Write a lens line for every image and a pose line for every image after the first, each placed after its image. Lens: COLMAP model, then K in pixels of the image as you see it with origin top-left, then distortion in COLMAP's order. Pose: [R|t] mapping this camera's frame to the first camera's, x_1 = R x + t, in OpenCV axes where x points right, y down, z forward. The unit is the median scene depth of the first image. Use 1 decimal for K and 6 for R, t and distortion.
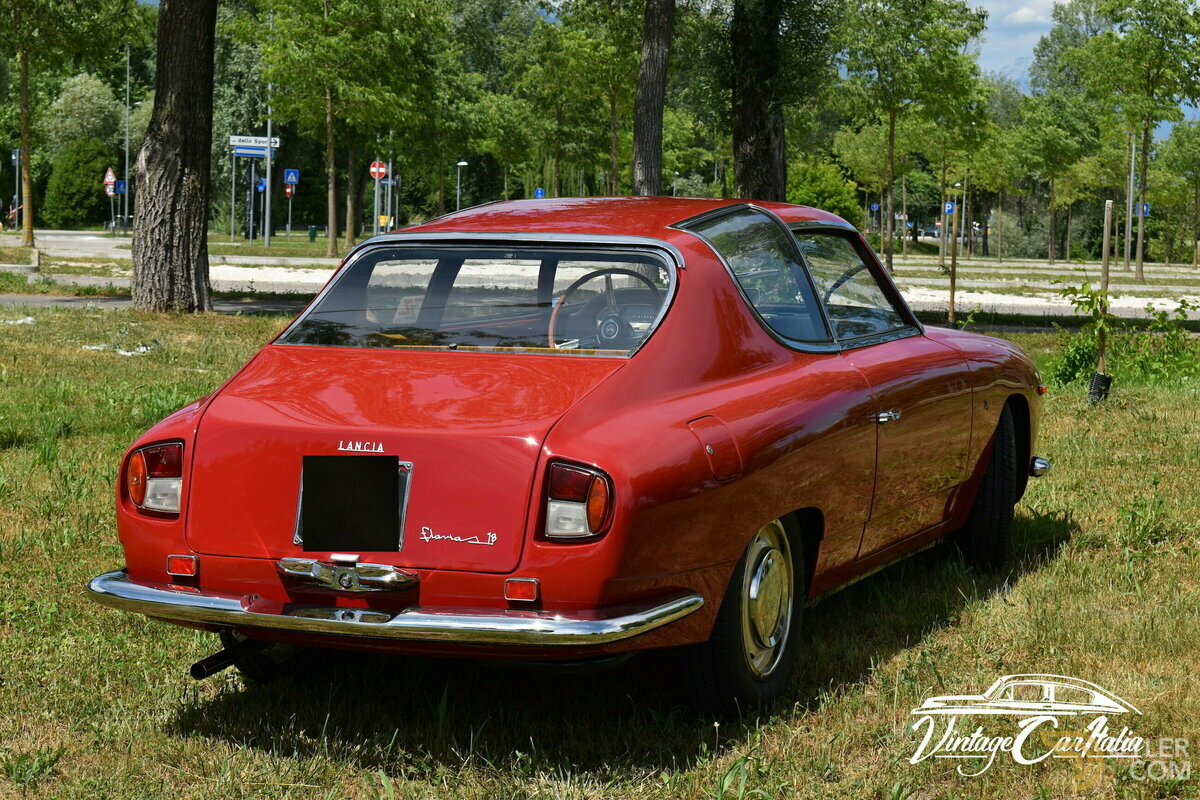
lens RADIAL K [[2589.8, 0, 600.0], [0, 2589.8, 400.0], [0, 0, 1]] dist [0.082739, 0.123205]
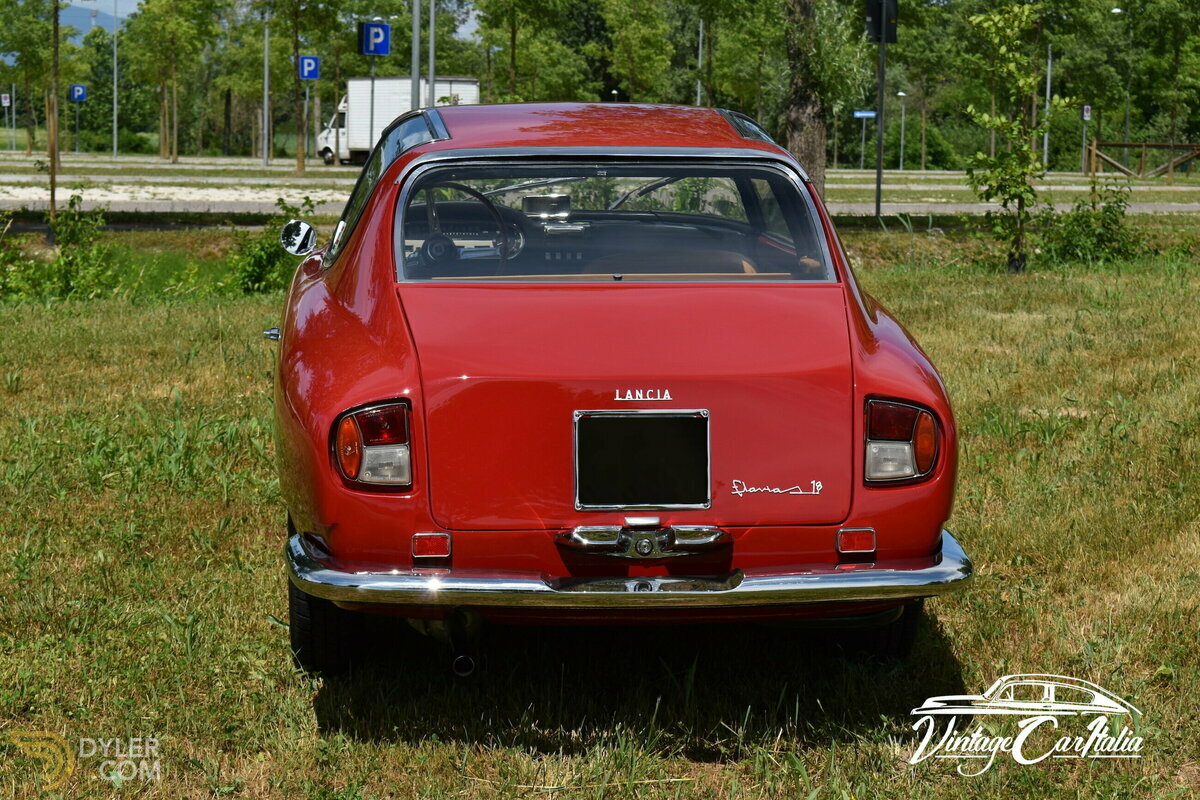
lens RADIAL K [[2698.8, 0, 600.0], [0, 2698.8, 400.0], [0, 0, 1]] dist [0.043704, 0.338700]
pose [[0.886647, -0.059171, 0.458647, -0.512787], [0.040612, 0.997912, 0.050231, -0.026393], [-0.460661, -0.025910, 0.887198, 0.182121]]
